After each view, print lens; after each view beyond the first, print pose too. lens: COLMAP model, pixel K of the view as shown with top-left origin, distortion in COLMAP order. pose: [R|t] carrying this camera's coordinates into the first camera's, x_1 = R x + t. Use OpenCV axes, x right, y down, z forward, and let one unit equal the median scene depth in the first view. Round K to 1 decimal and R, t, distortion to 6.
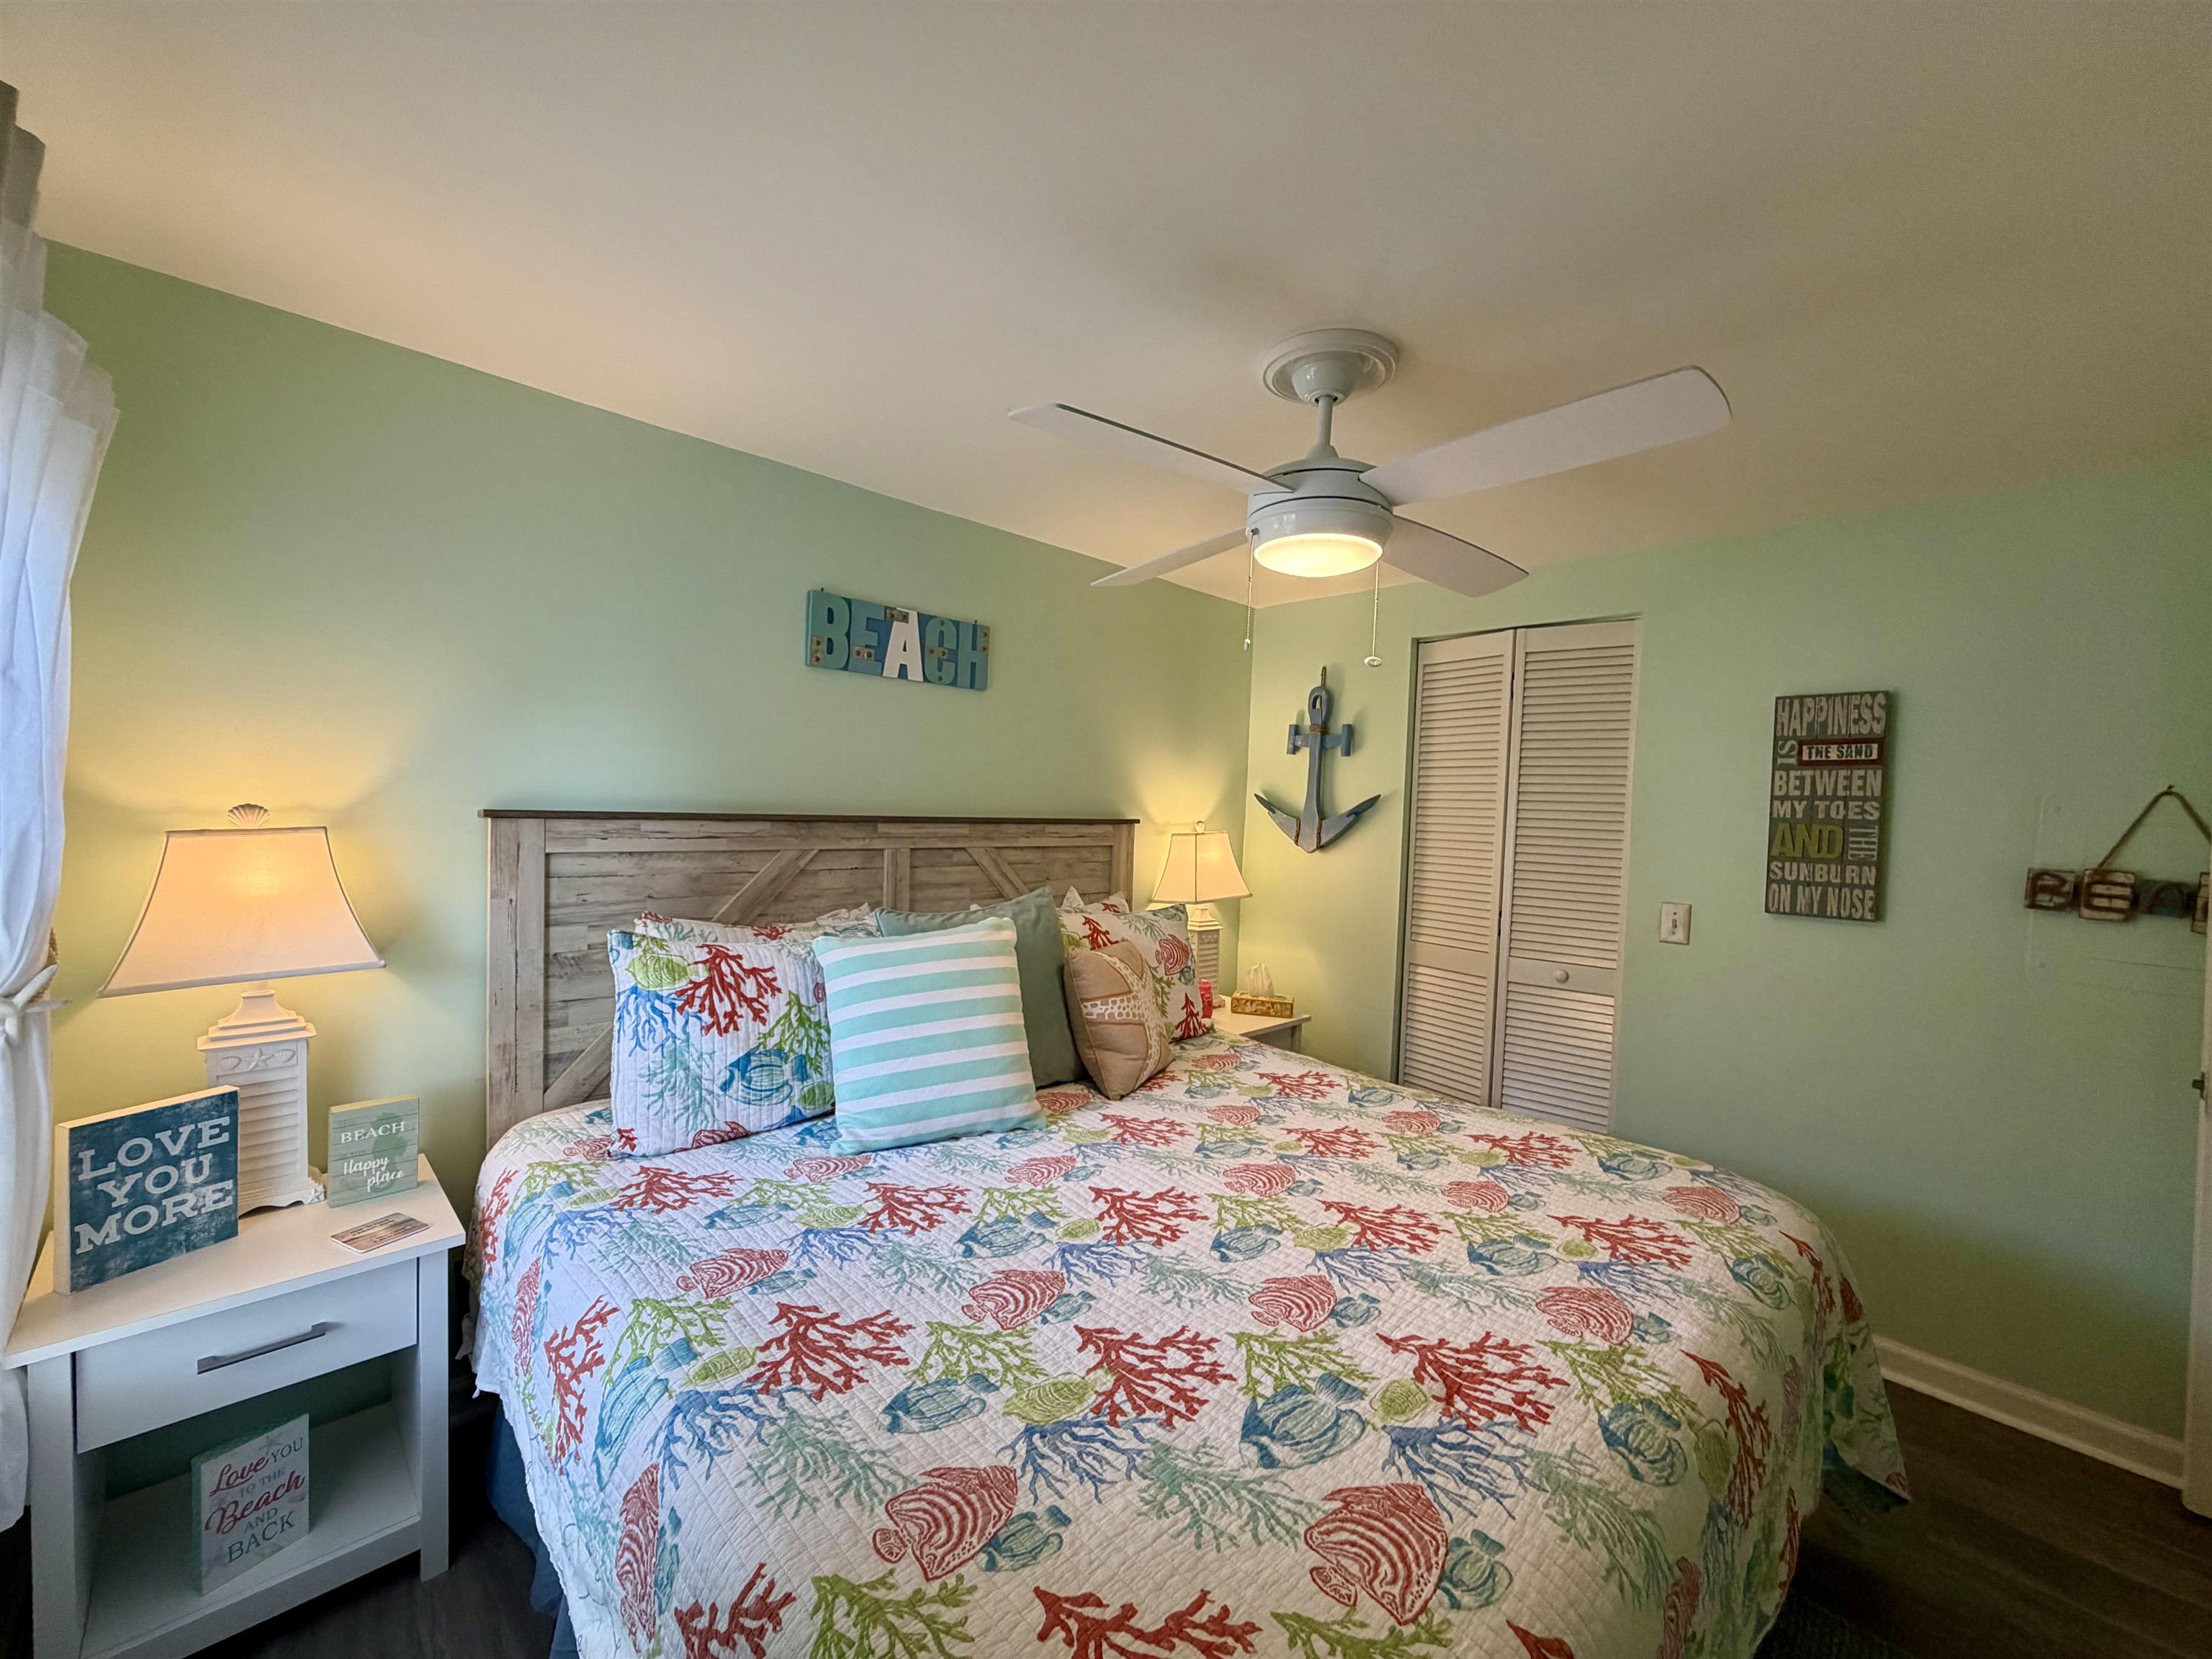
lens RADIAL K [[880.7, 0, 1106.9], [0, 880.7, 832.3], [0, 0, 1]] dist [-0.001366, 0.000252]
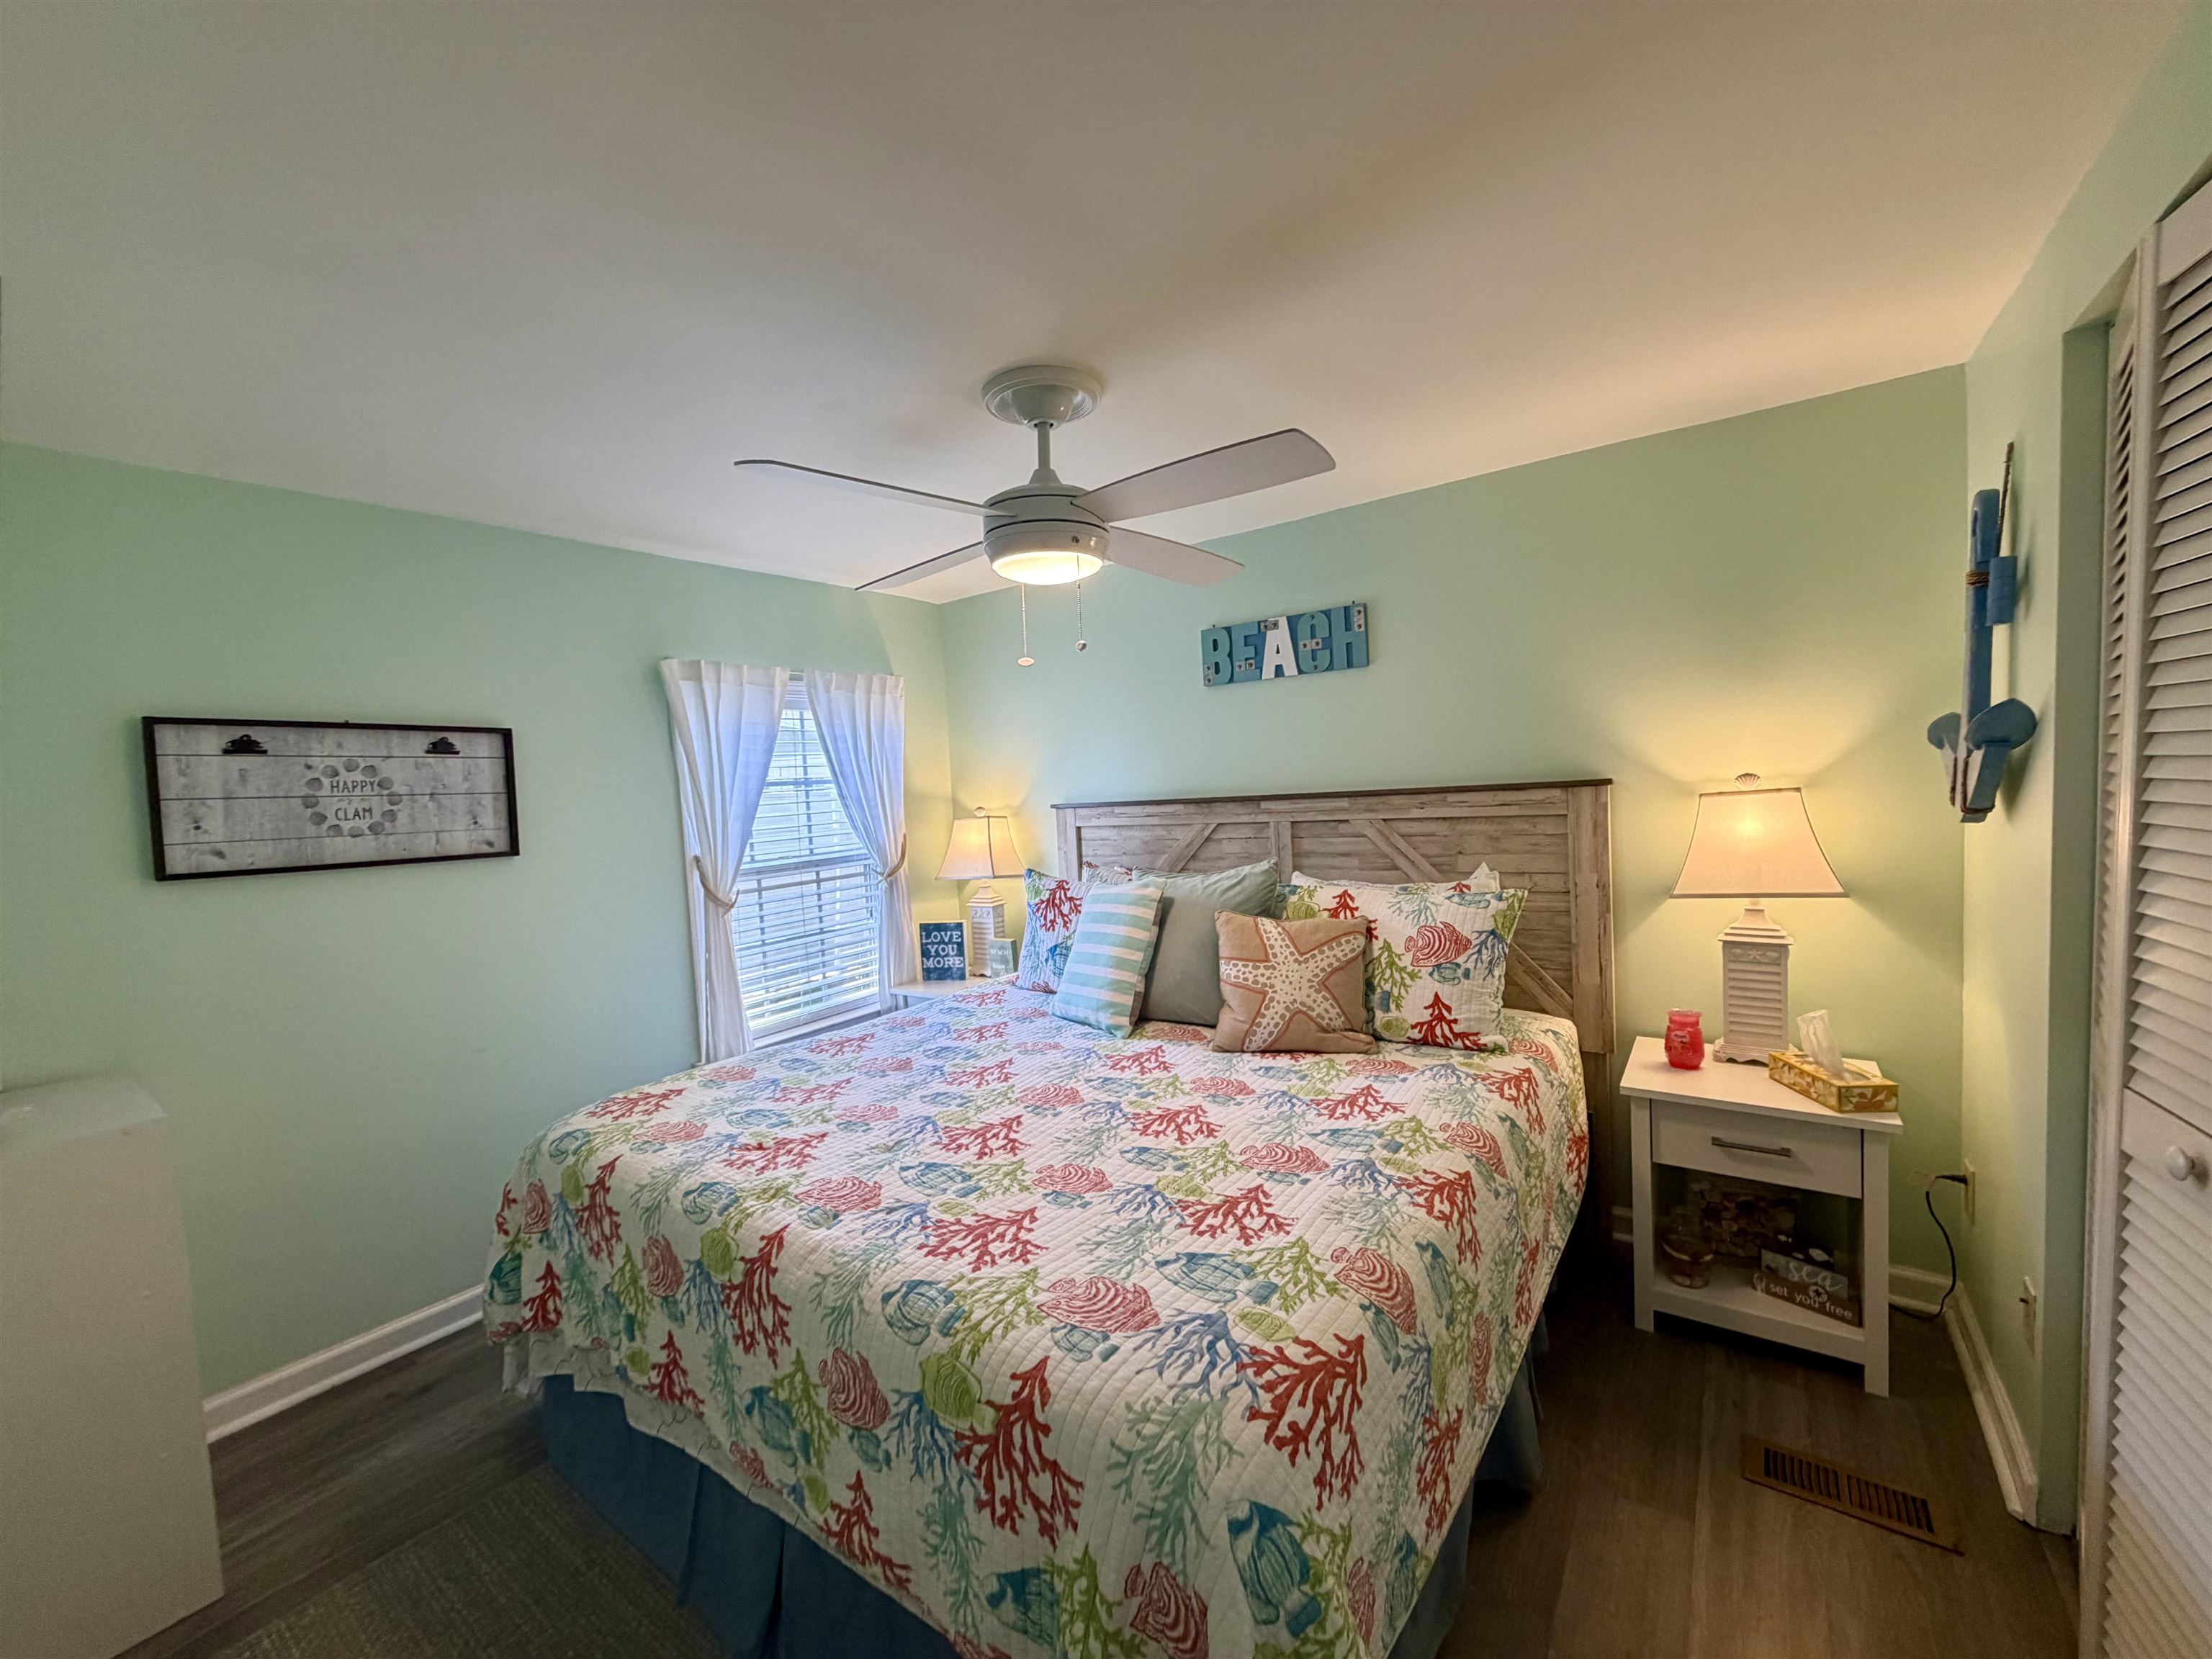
lens RADIAL K [[880.7, 0, 1096.1], [0, 880.7, 833.6], [0, 0, 1]] dist [-0.001366, 0.000252]
pose [[0.164896, 0.012777, -0.986228, 0.961695], [0.033433, 0.999269, 0.018536, 0.004624], [0.985744, -0.036029, 0.164348, 0.604255]]
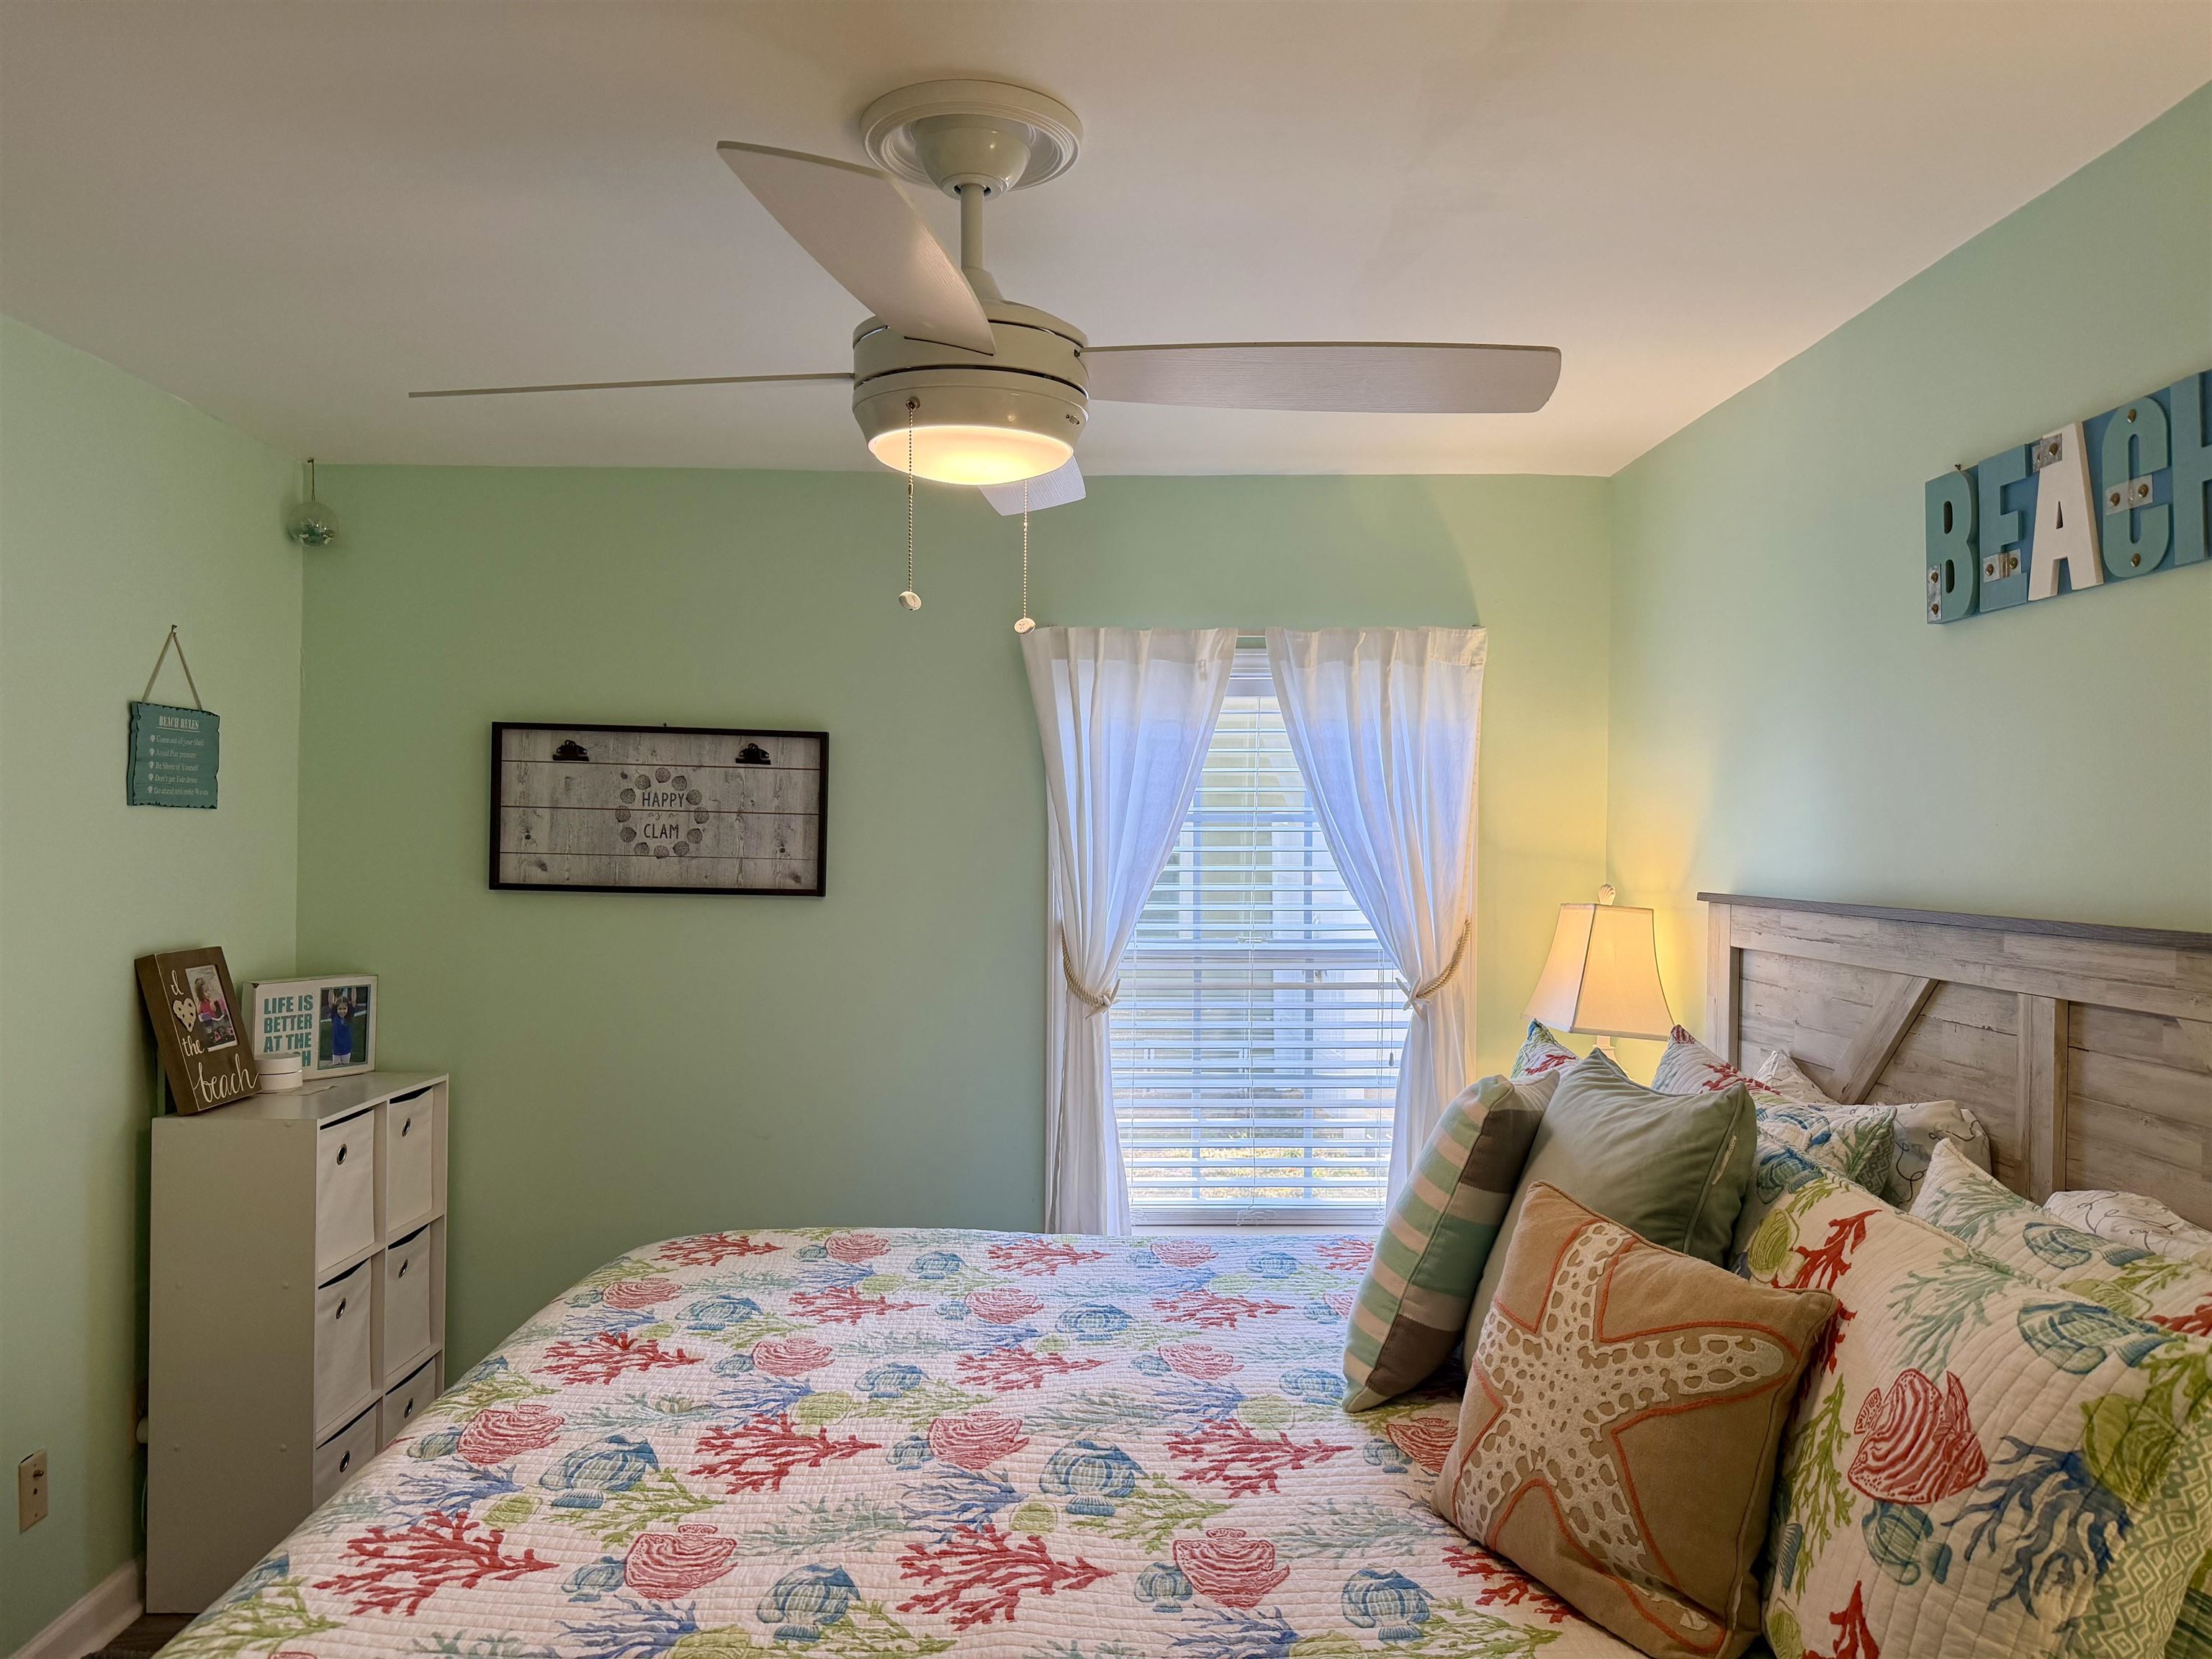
lens RADIAL K [[1555.0, 0, 1107.9], [0, 1555.0, 832.4], [0, 0, 1]] dist [0.043810, -0.062608]
pose [[-0.679905, -0.039234, -0.732250, 0.671606], [-0.049569, 0.998743, -0.007487, -0.034812], [0.731623, 0.031206, -0.680995, 1.275540]]
